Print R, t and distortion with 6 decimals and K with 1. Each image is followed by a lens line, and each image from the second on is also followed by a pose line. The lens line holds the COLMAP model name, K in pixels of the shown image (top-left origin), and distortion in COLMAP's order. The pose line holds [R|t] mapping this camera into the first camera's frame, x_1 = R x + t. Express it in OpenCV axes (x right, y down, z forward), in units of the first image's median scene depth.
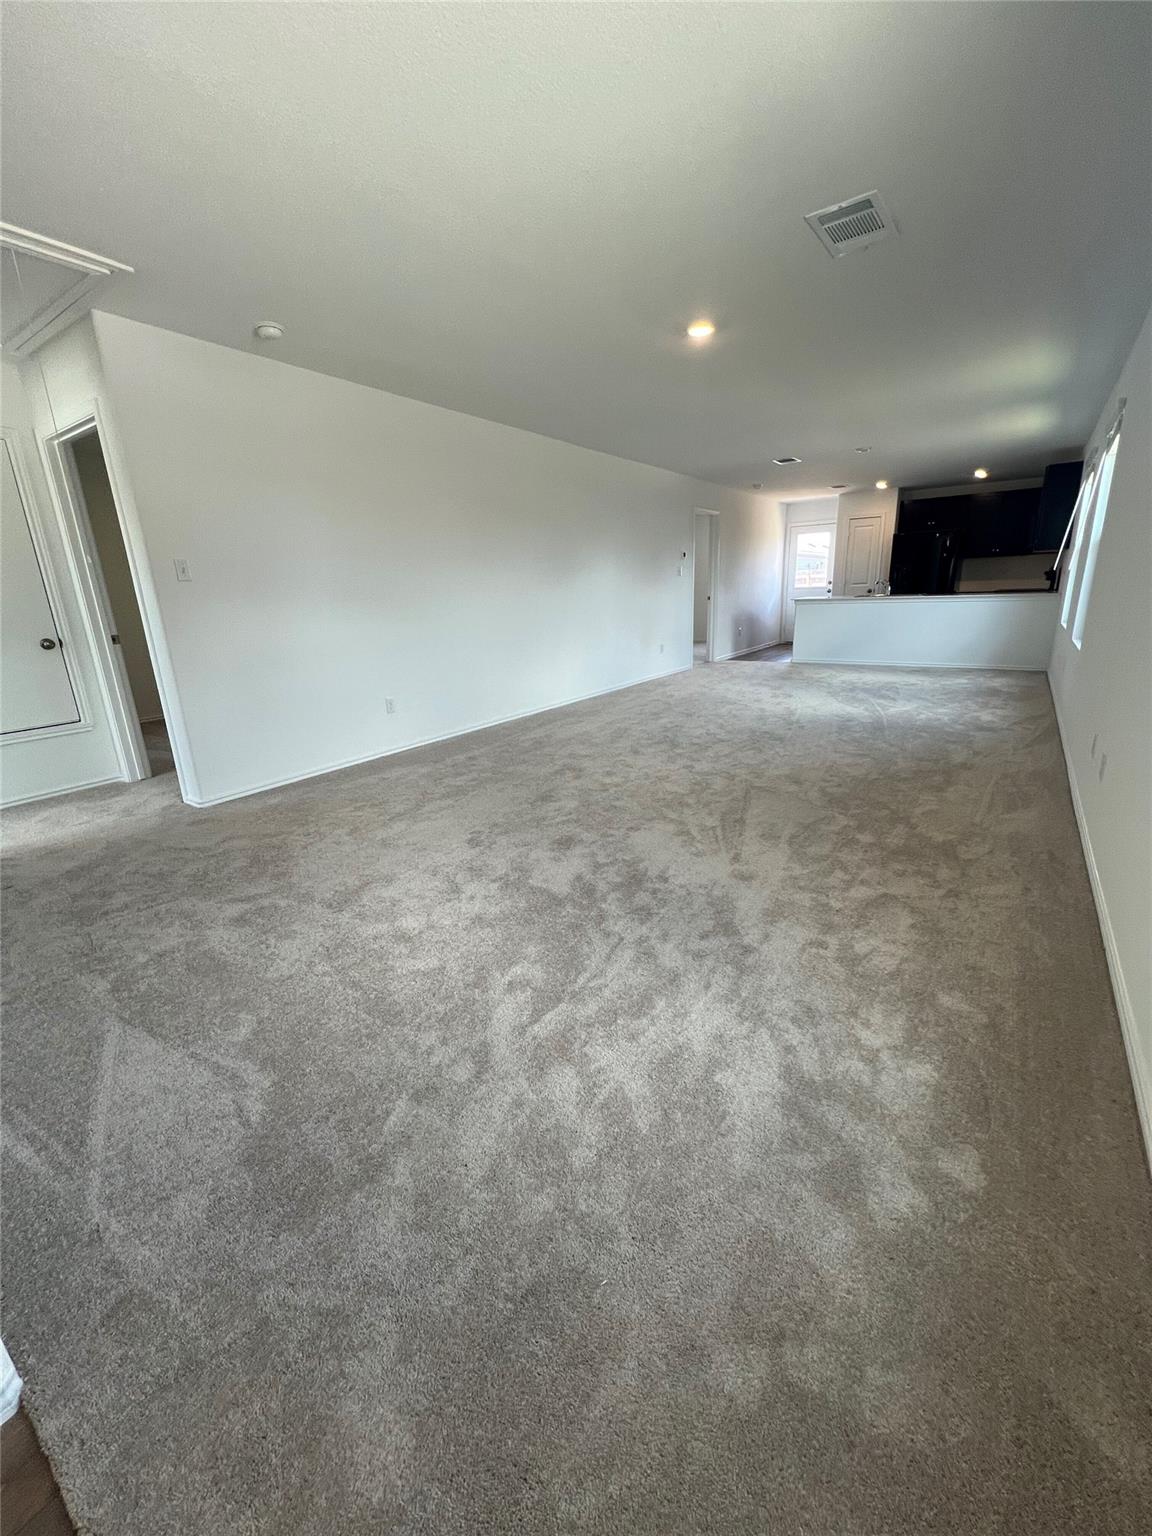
lens RADIAL K [[618.3, 0, 579.8], [0, 618.3, 767.1], [0, 0, 1]] dist [-0.000839, -0.000190]
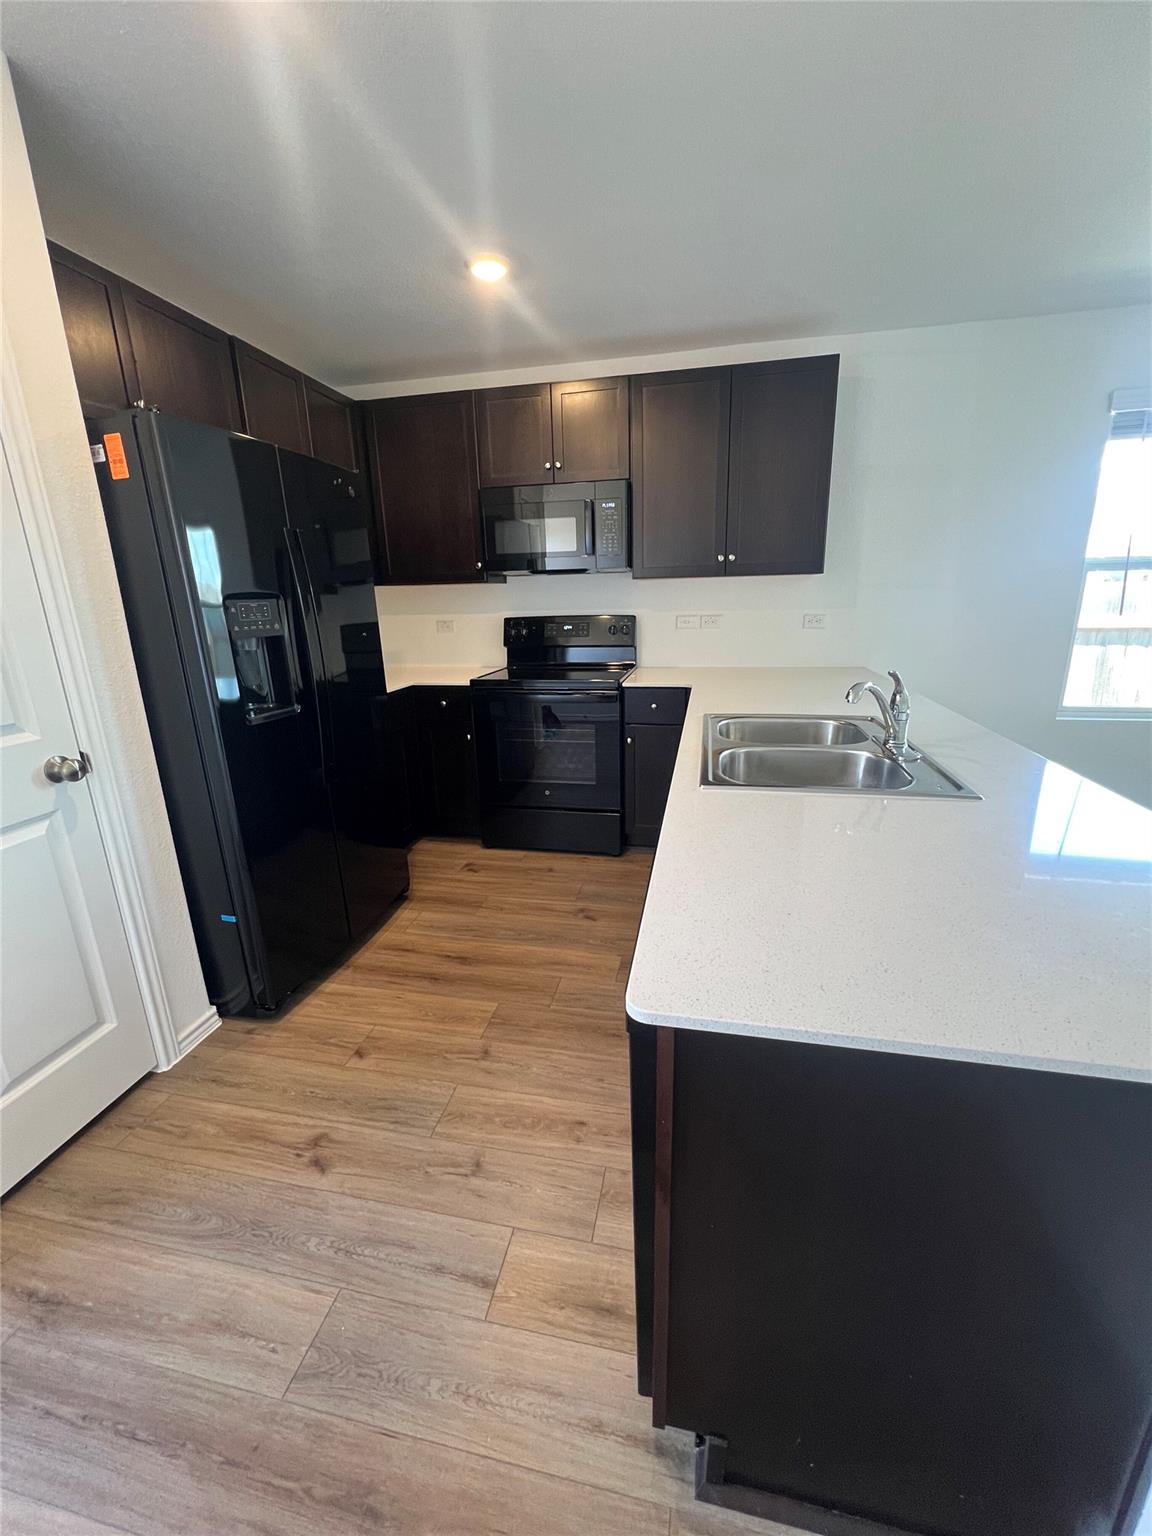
lens RADIAL K [[620.7, 0, 579.7], [0, 620.7, 767.9], [0, 0, 1]] dist [-0.002278, 0.000577]
pose [[-0.386921, -0.201434, 0.899843, 0.347913], [0.295359, 0.897362, 0.327879, -0.357332], [-0.873530, 0.392640, -0.287712, 1.120945]]
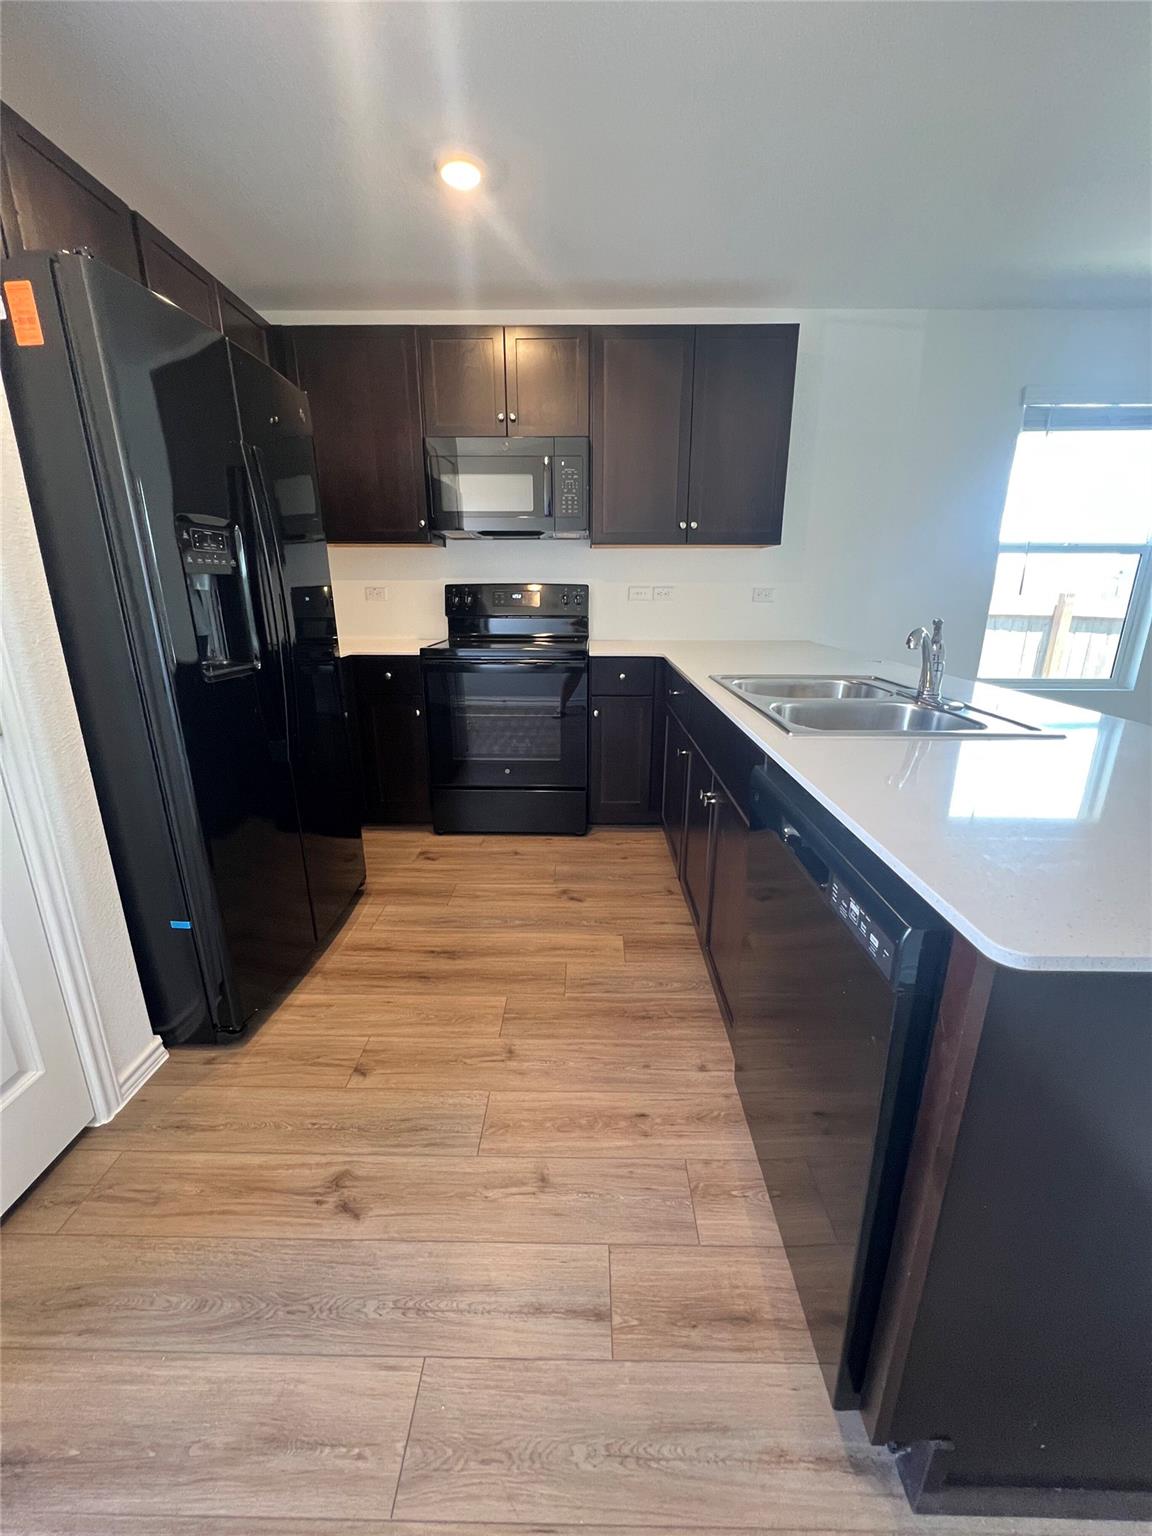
lens RADIAL K [[618.3, 0, 579.8], [0, 618.3, 767.1], [0, 0, 1]] dist [-0.000839, -0.000190]
pose [[-0.558822, -0.195507, 0.805912, 0.386634], [0.251107, 0.886299, 0.389127, -0.353978], [-0.790356, 0.419823, -0.446190, 1.157667]]
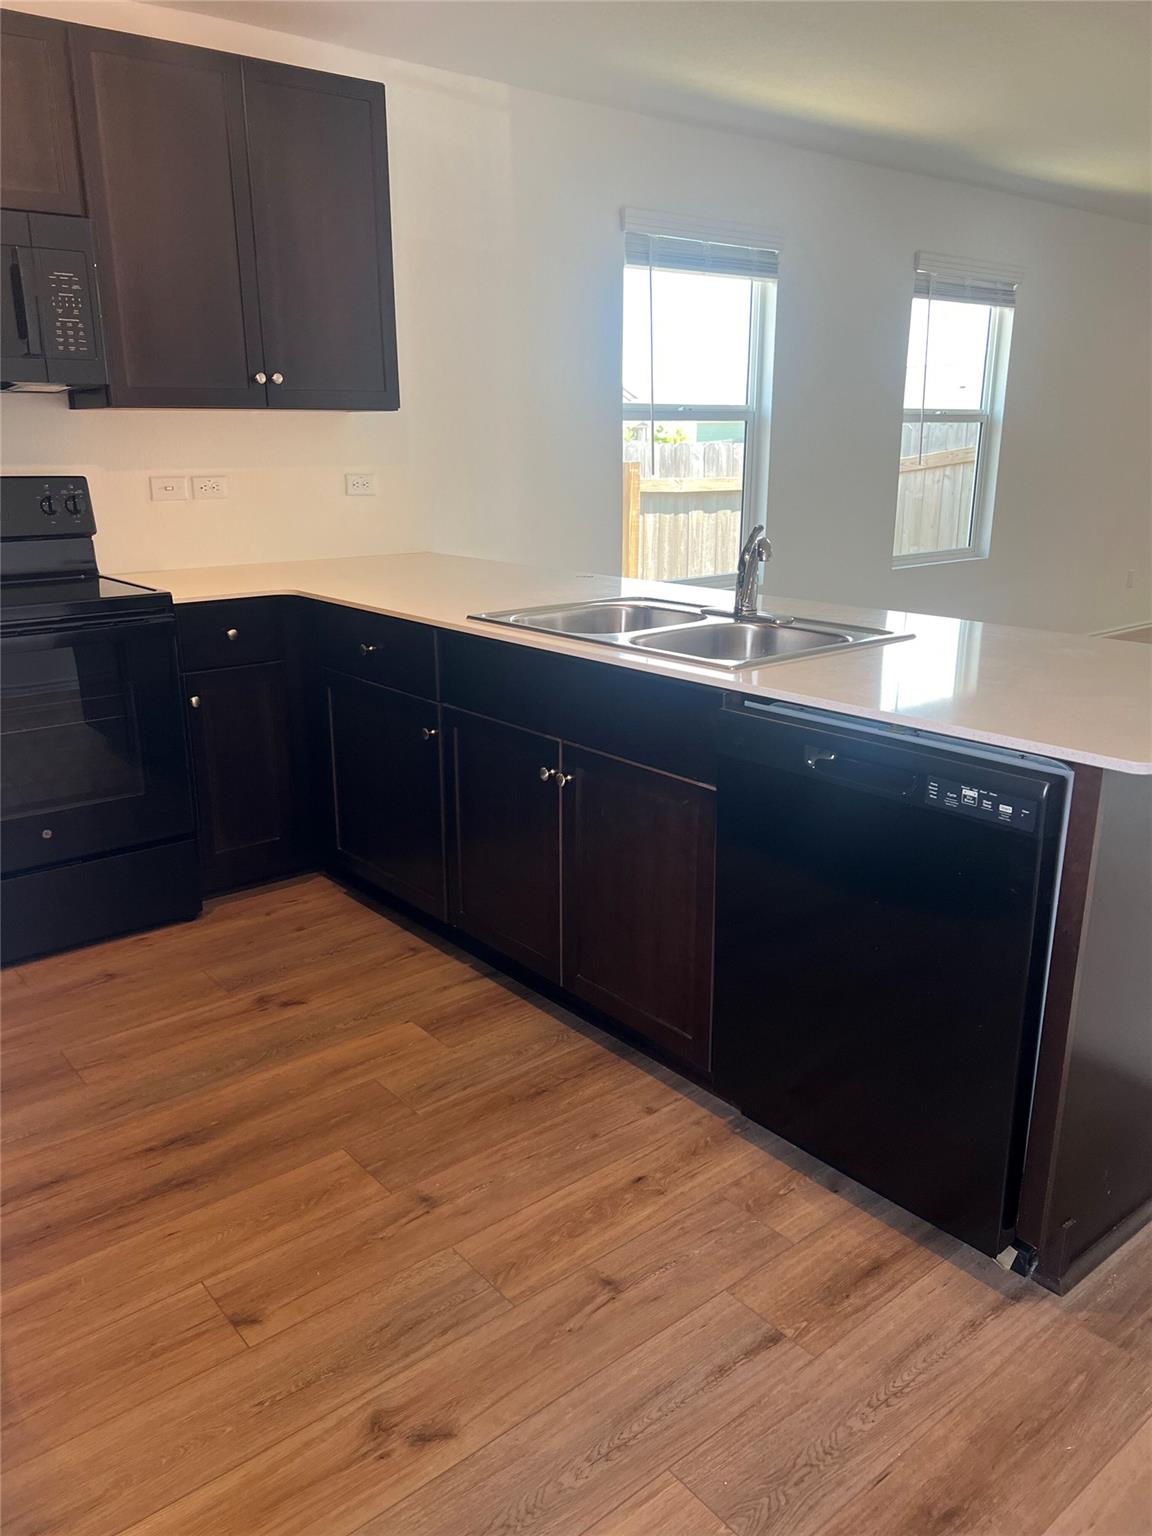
lens RADIAL K [[1163.8, 0, 574.0], [0, 1163.8, 768.0], [0, 0, 1]] dist [0.033833, -0.041912]
pose [[-0.961727, -0.031515, 0.272190, 0.443120], [0.116820, 0.851404, 0.511335, -0.402860], [-0.247858, 0.523562, -0.815137, 1.269180]]
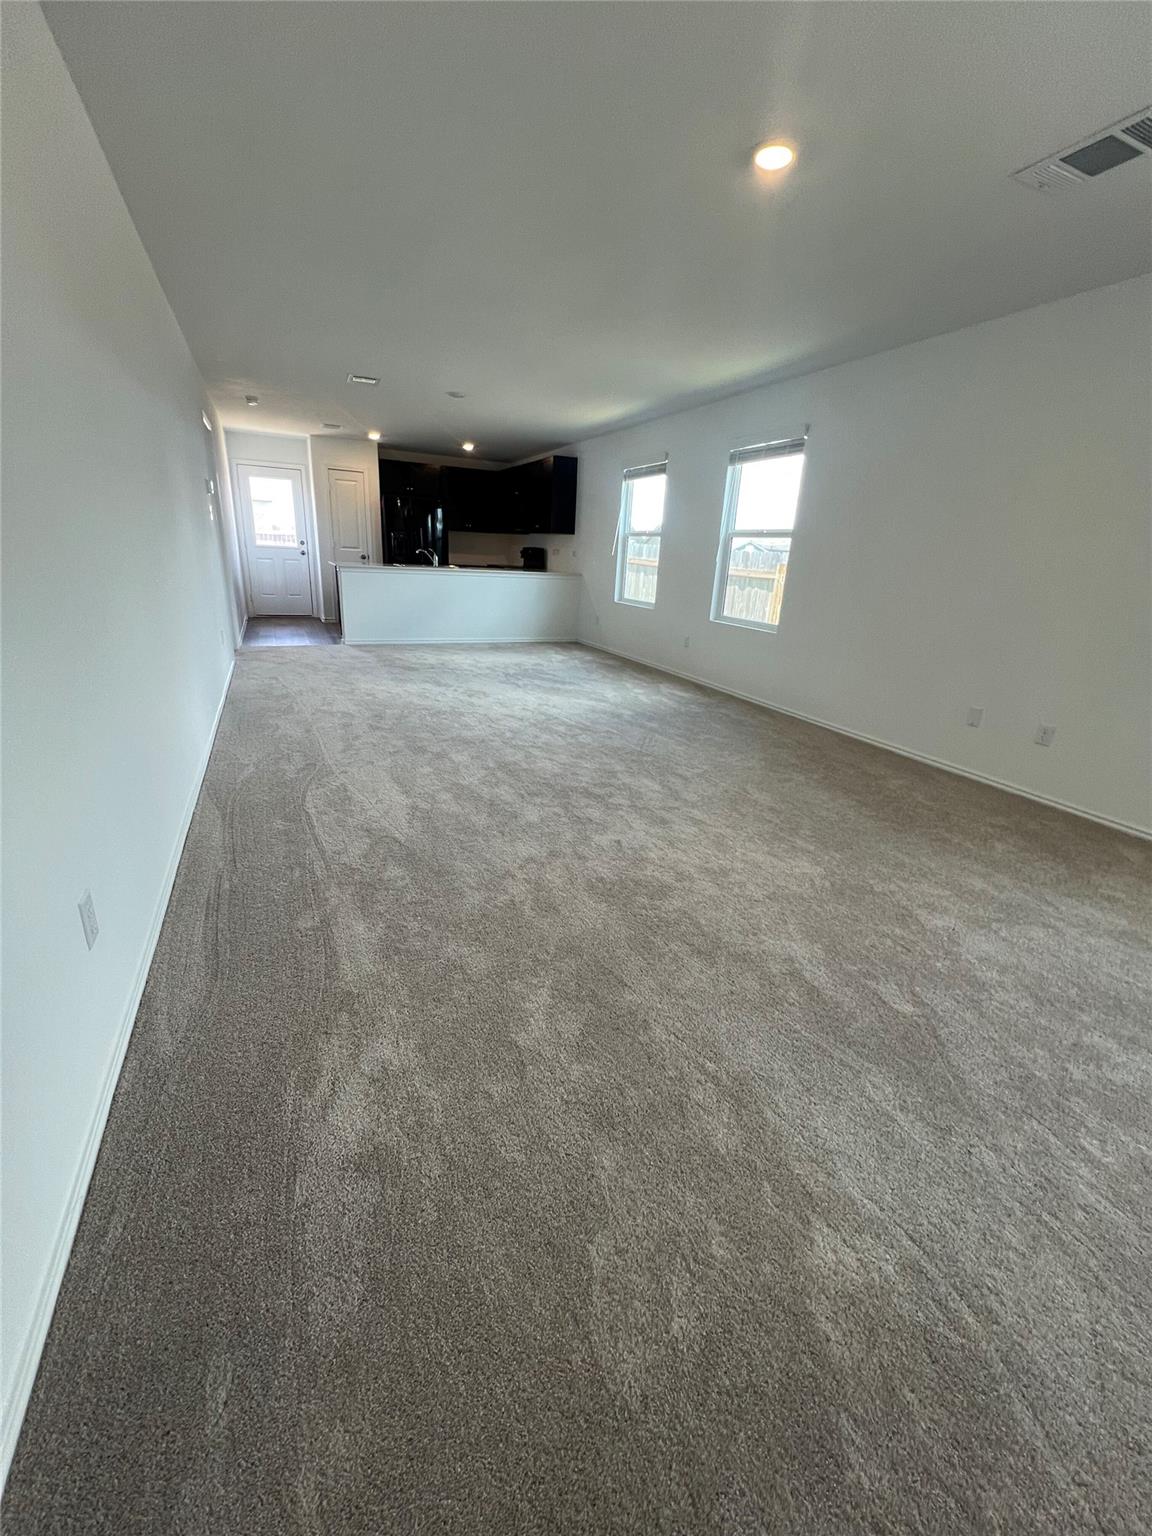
lens RADIAL K [[622.2, 0, 576.0], [0, 622.2, 768.0], [0, 0, 1]] dist [-0.000167, 0.000044]
pose [[0.501248, -0.227626, 0.834827, -0.230321], [0.176340, 0.971405, 0.158987, -0.095698], [-0.847145, 0.067522, 0.527054, 0.350510]]
